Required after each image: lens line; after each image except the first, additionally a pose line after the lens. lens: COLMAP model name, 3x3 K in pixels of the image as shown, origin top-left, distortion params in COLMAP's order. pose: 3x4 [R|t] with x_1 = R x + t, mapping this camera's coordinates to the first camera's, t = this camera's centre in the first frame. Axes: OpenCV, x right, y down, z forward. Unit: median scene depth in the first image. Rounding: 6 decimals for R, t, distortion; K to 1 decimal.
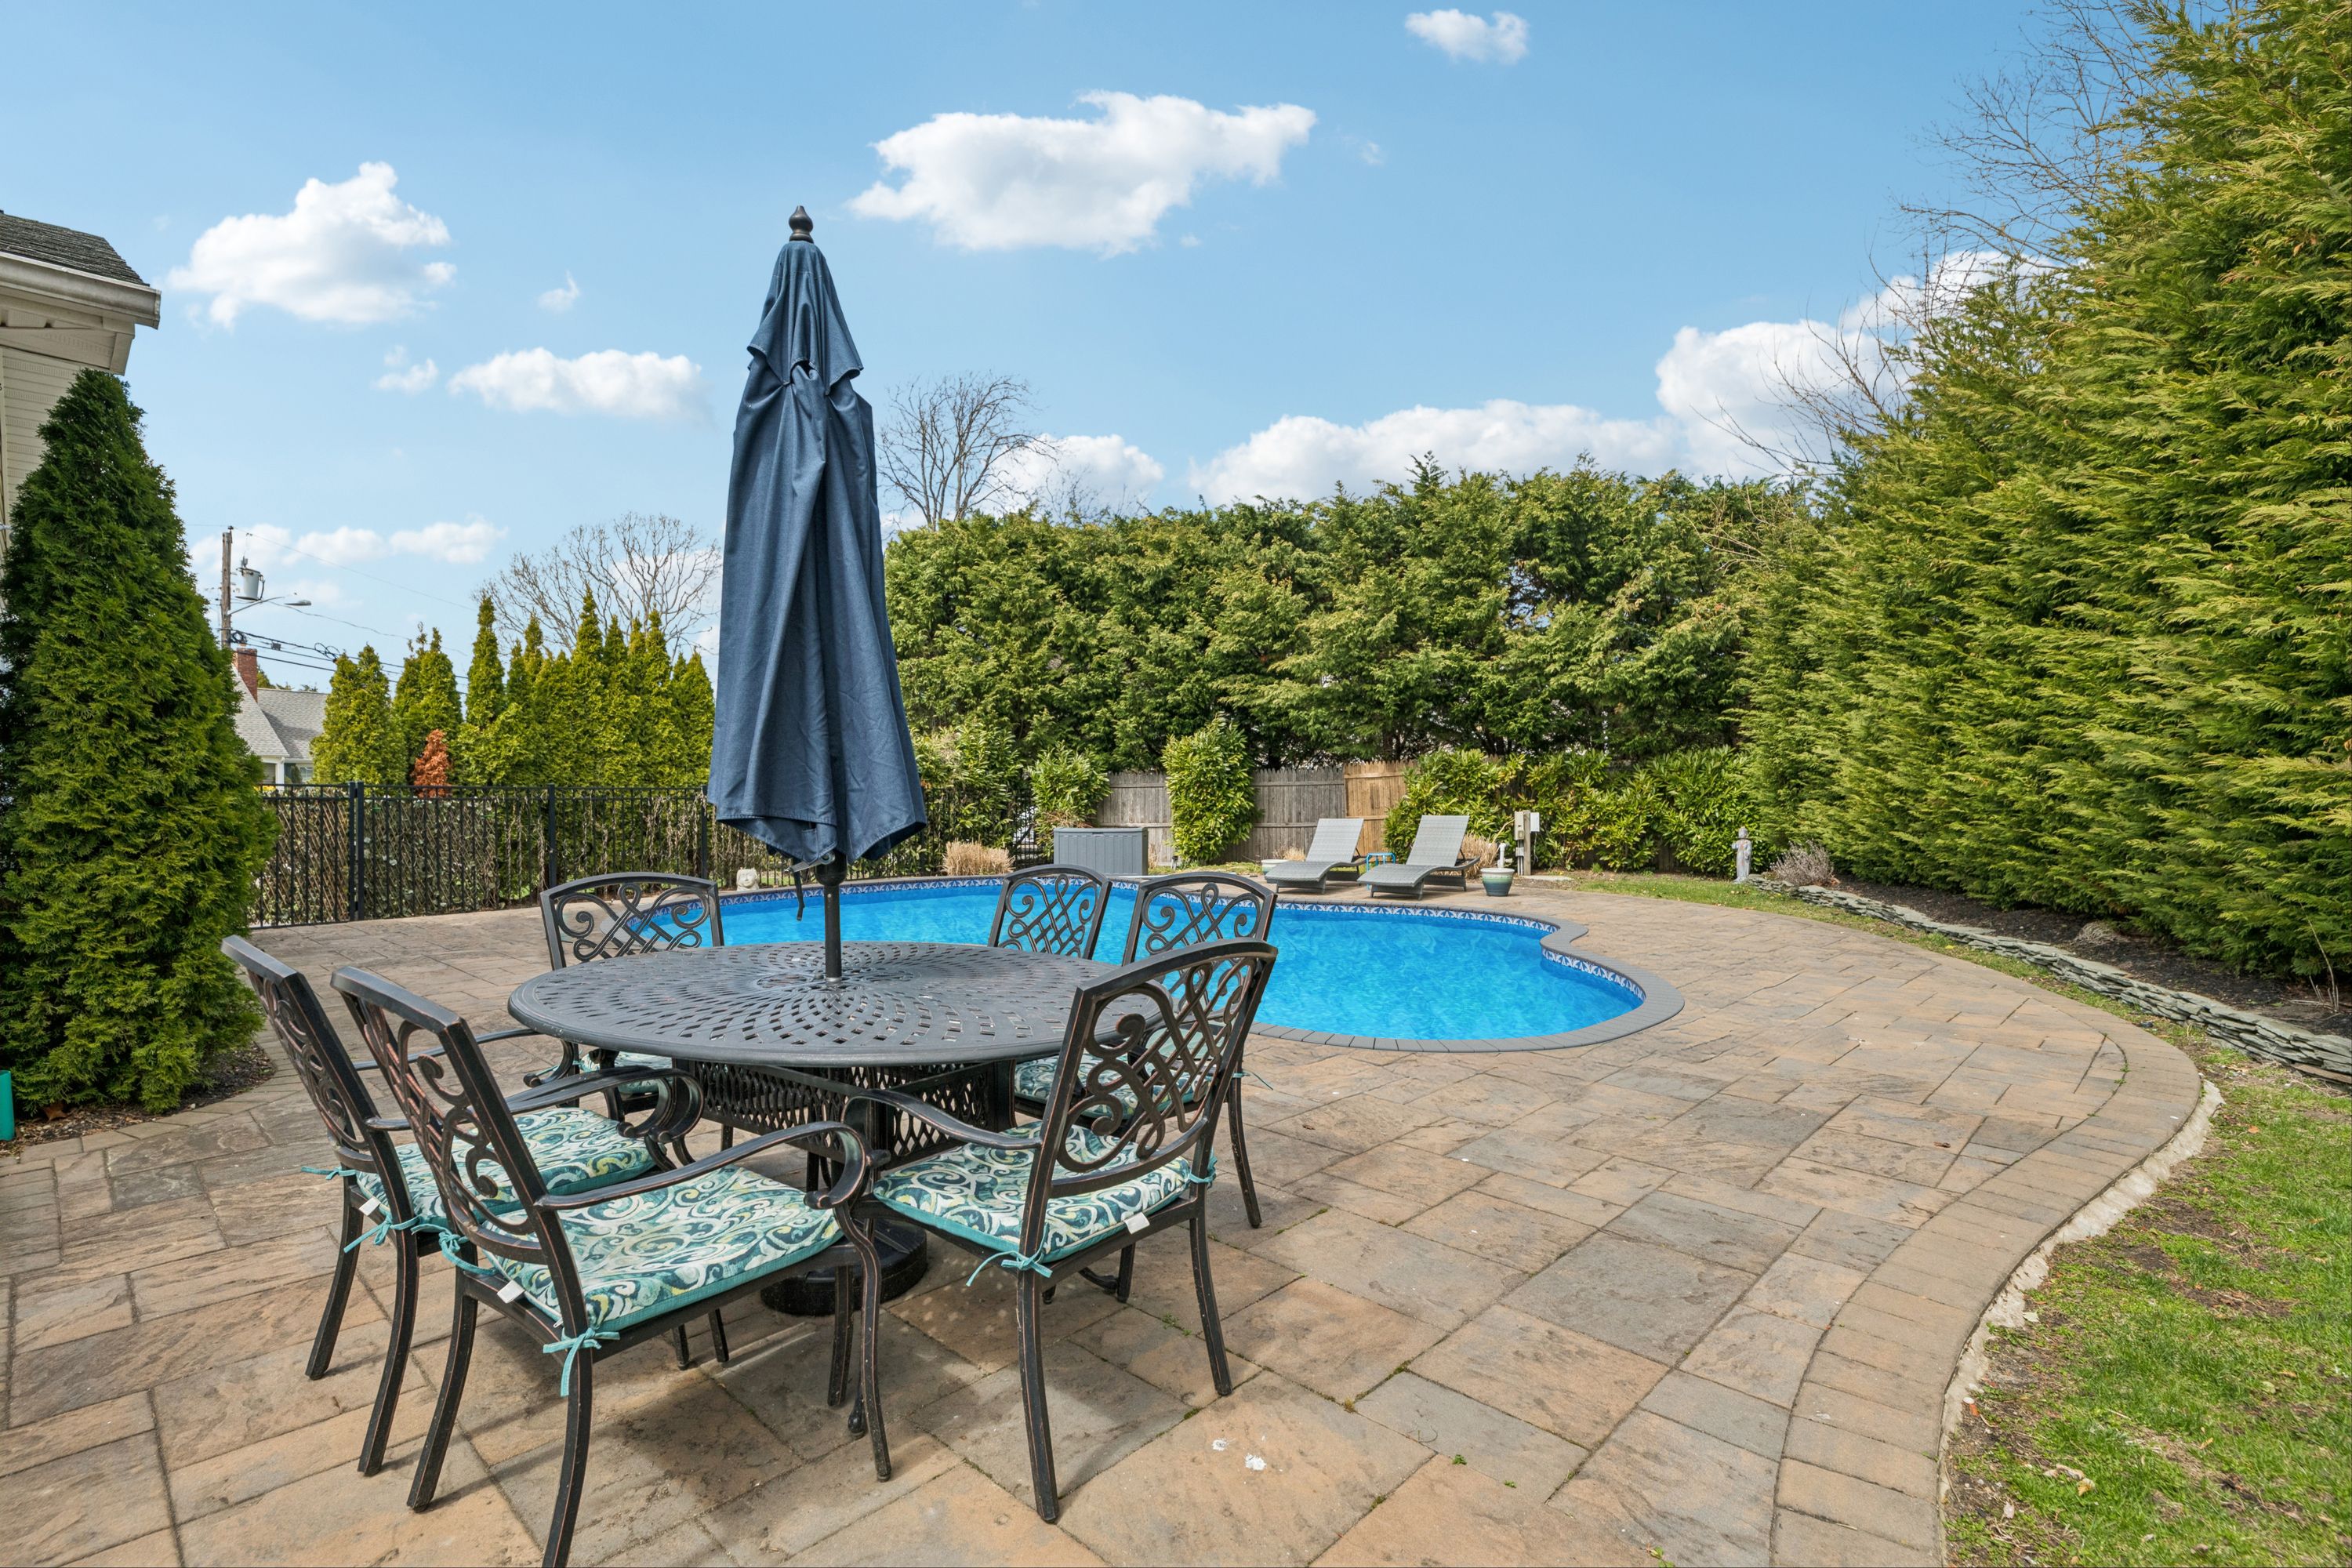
lens RADIAL K [[1116.2, 0, 1176.9], [0, 1116.2, 784.1], [0, 0, 1]] dist [-0.019303, 0.000267]
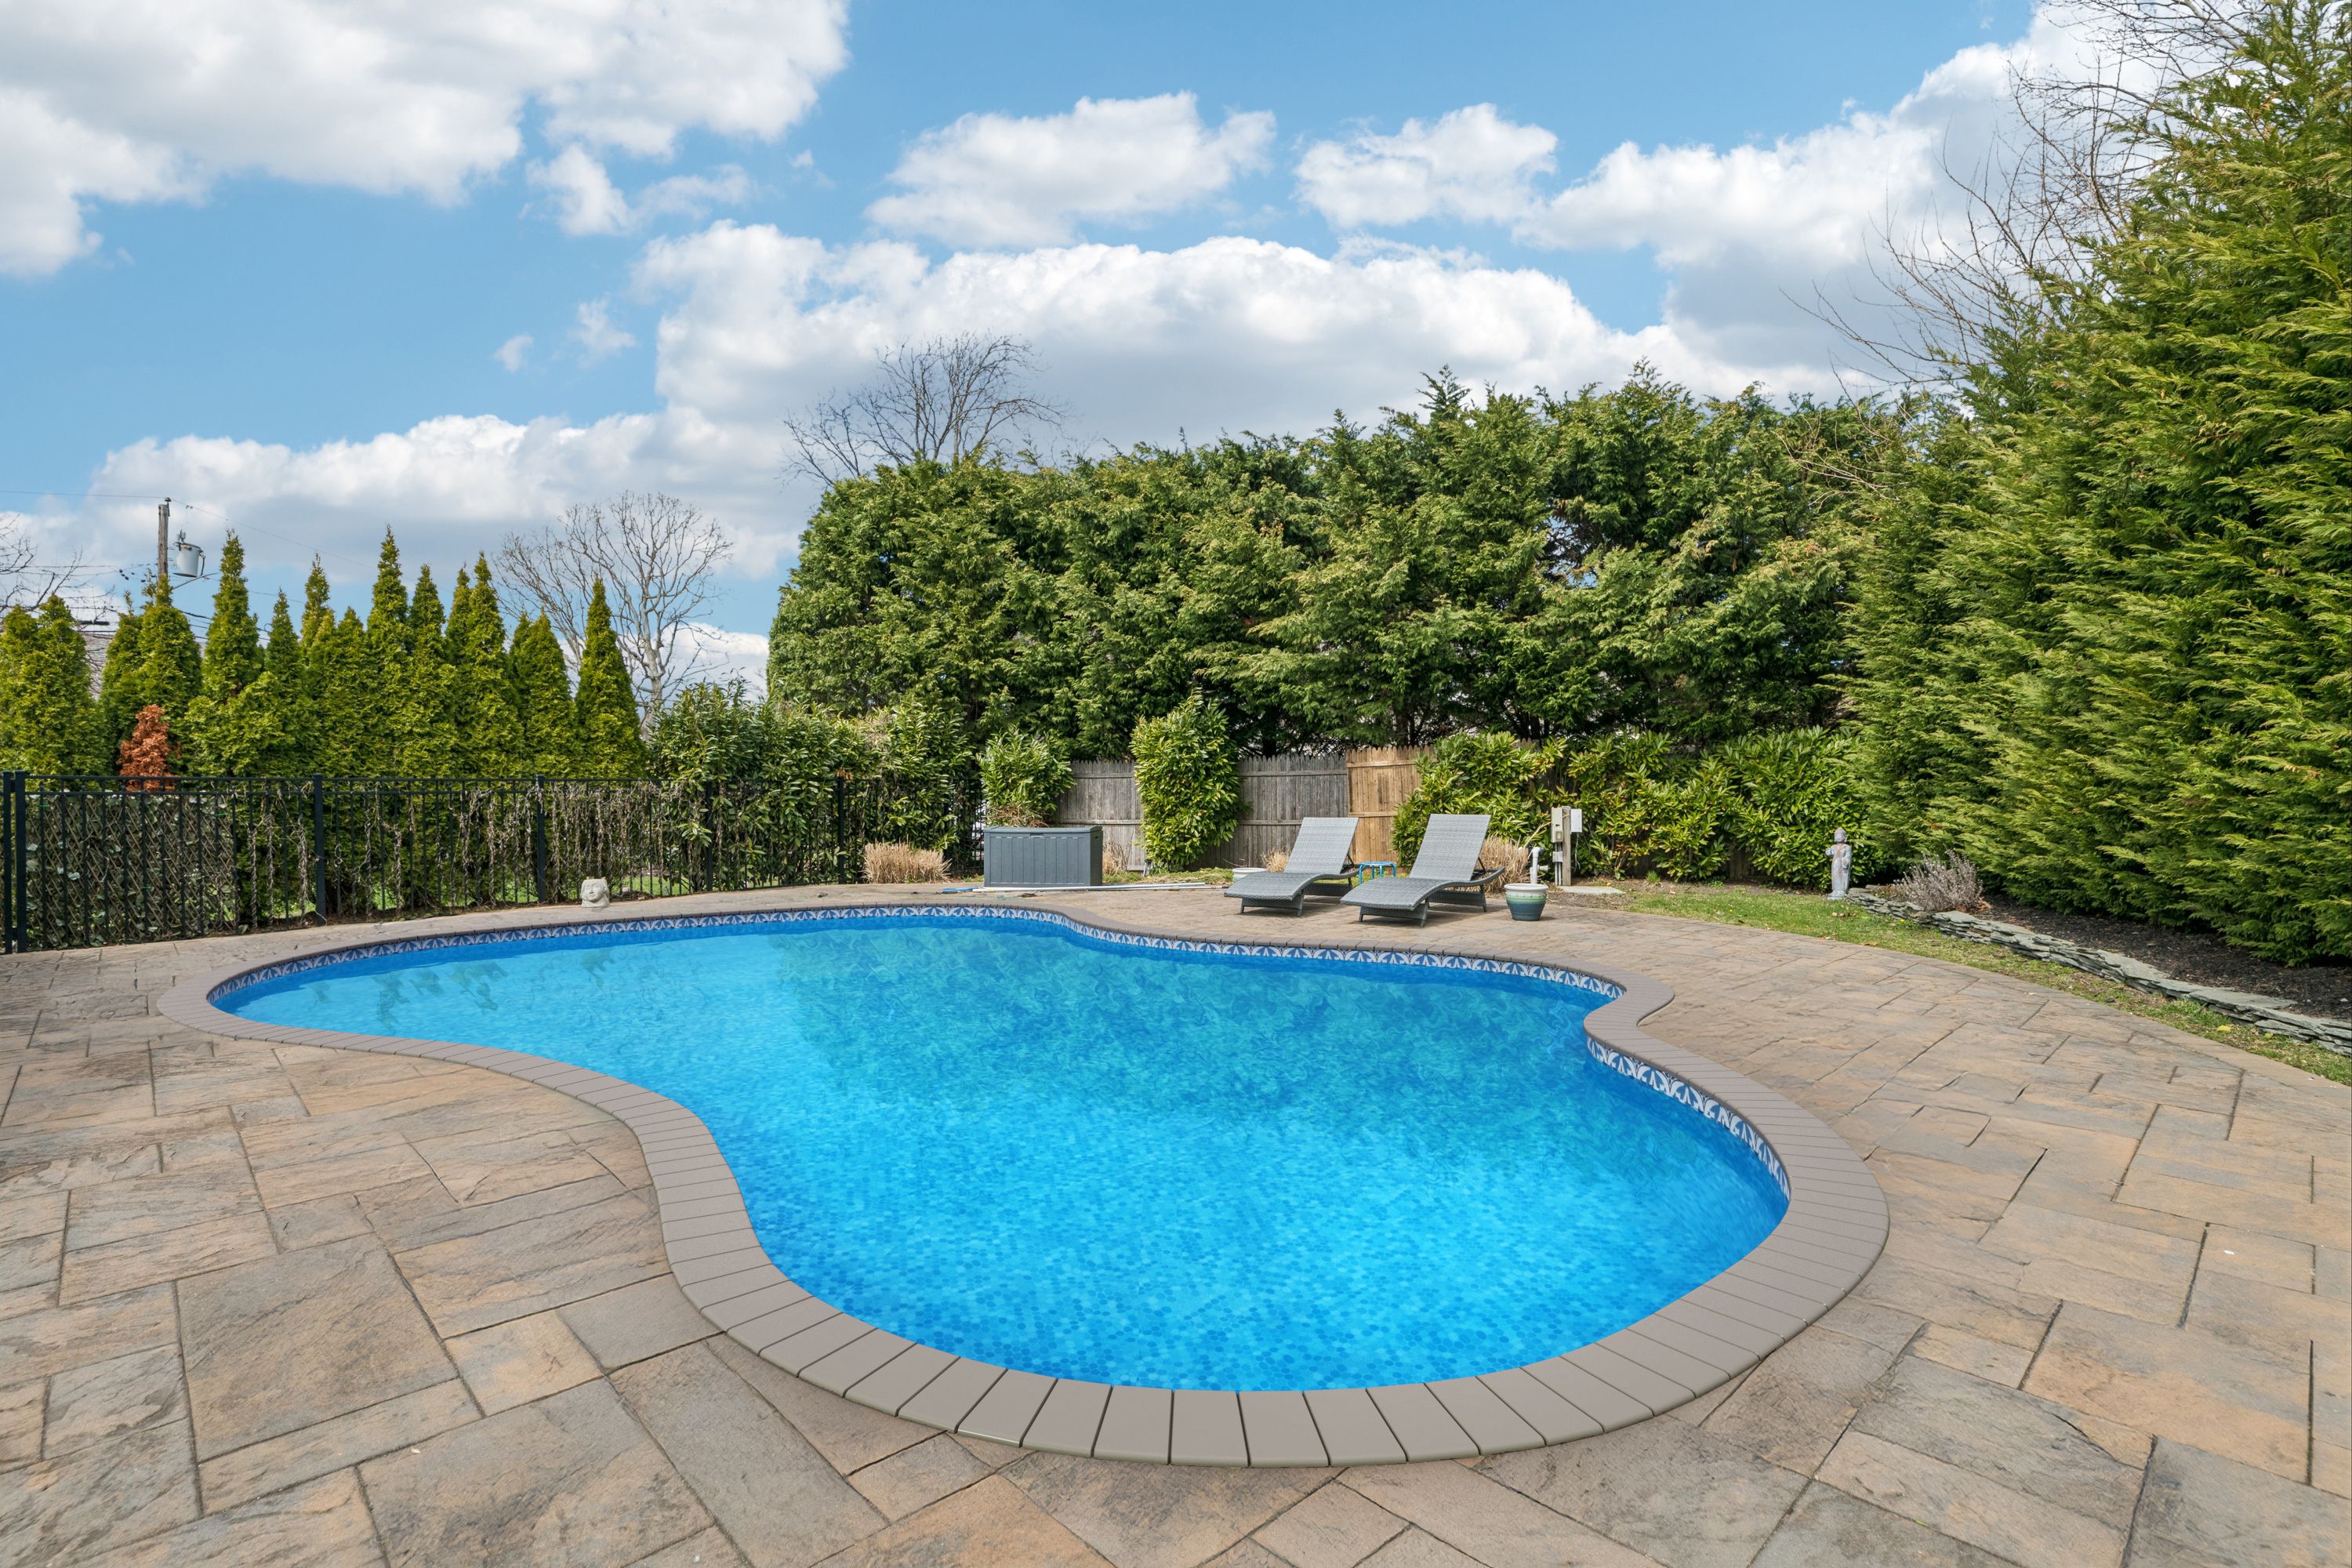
lens RADIAL K [[1116.2, 0, 1180.9], [0, 1116.2, 797.6], [0, 0, 1]] dist [-0.019303, 0.000267]
pose [[0.999520, 0.000811, -0.030959, 0.056999], [-0.000154, 0.999775, 0.021220, -0.000044], [0.030969, -0.021205, 0.999295, 0.177173]]
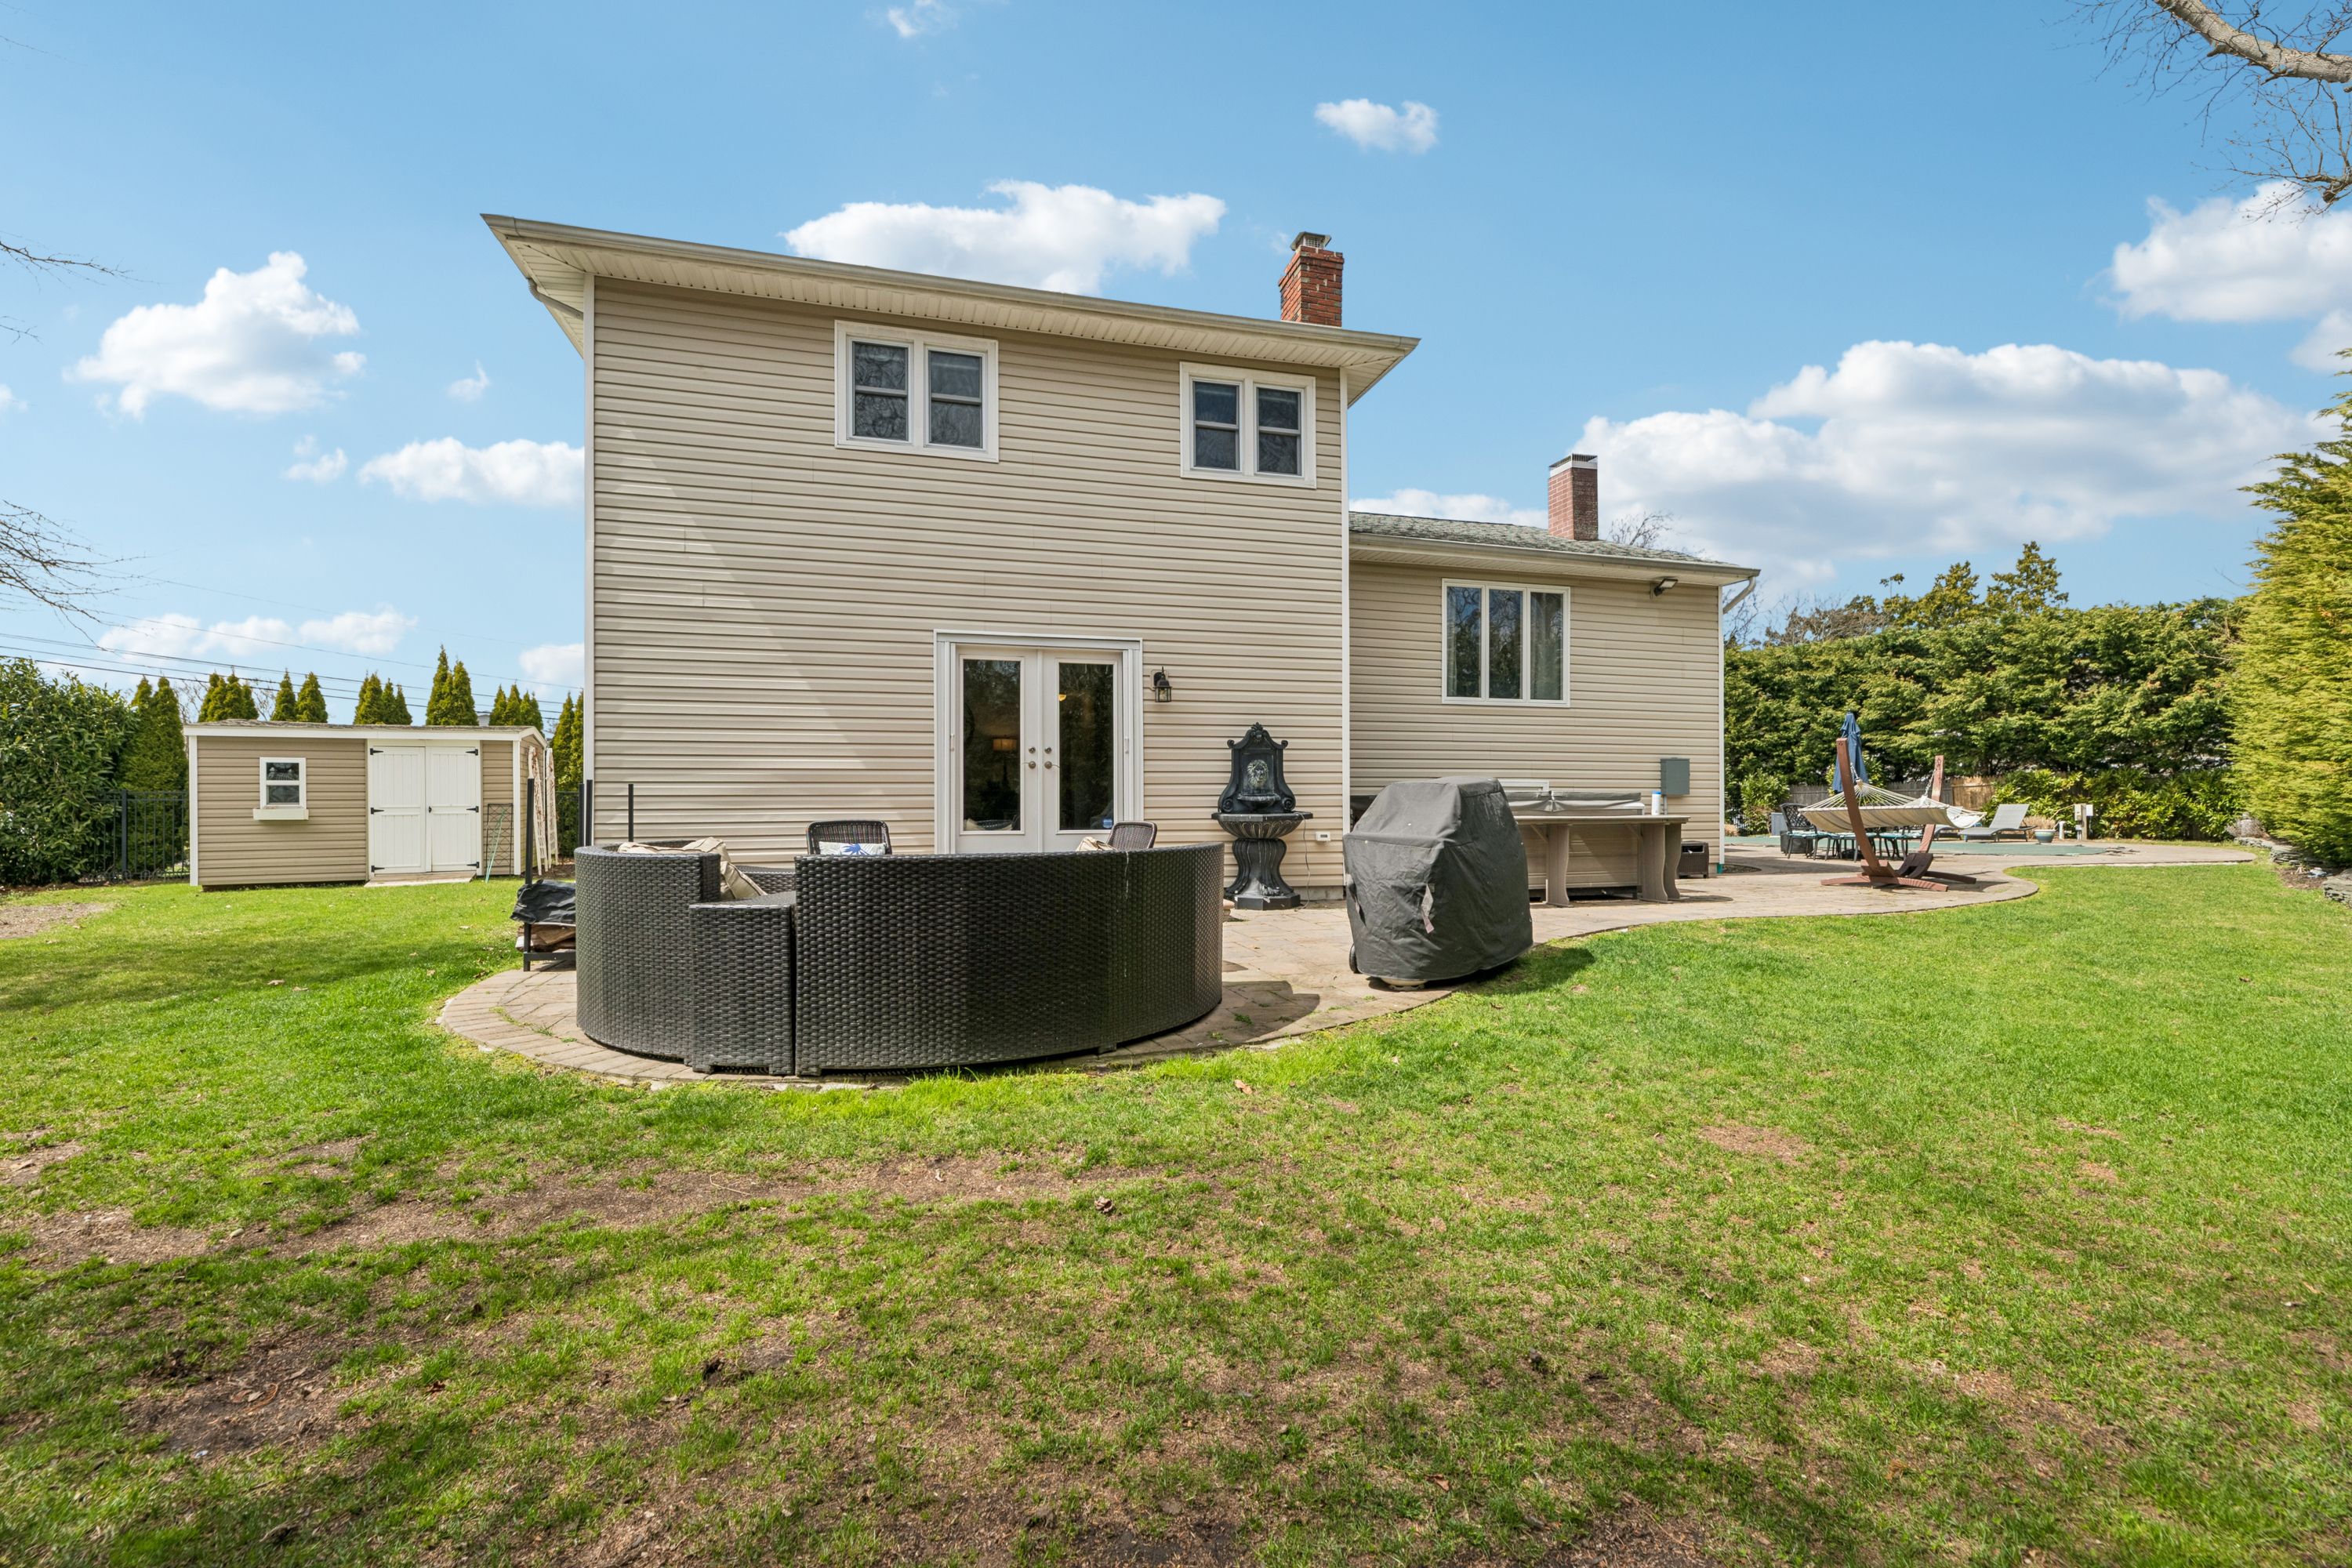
lens RADIAL K [[955.5, 0, 1181.8], [0, 955.5, 797.3], [0, 0, 1]] dist [-0.004541, -0.000707]
pose [[0.858429, -0.005913, -0.512899, -0.136176], [0.003759, 0.999979, -0.005237, 0.016616], [0.512919, 0.002567, 0.858433, -1.020588]]
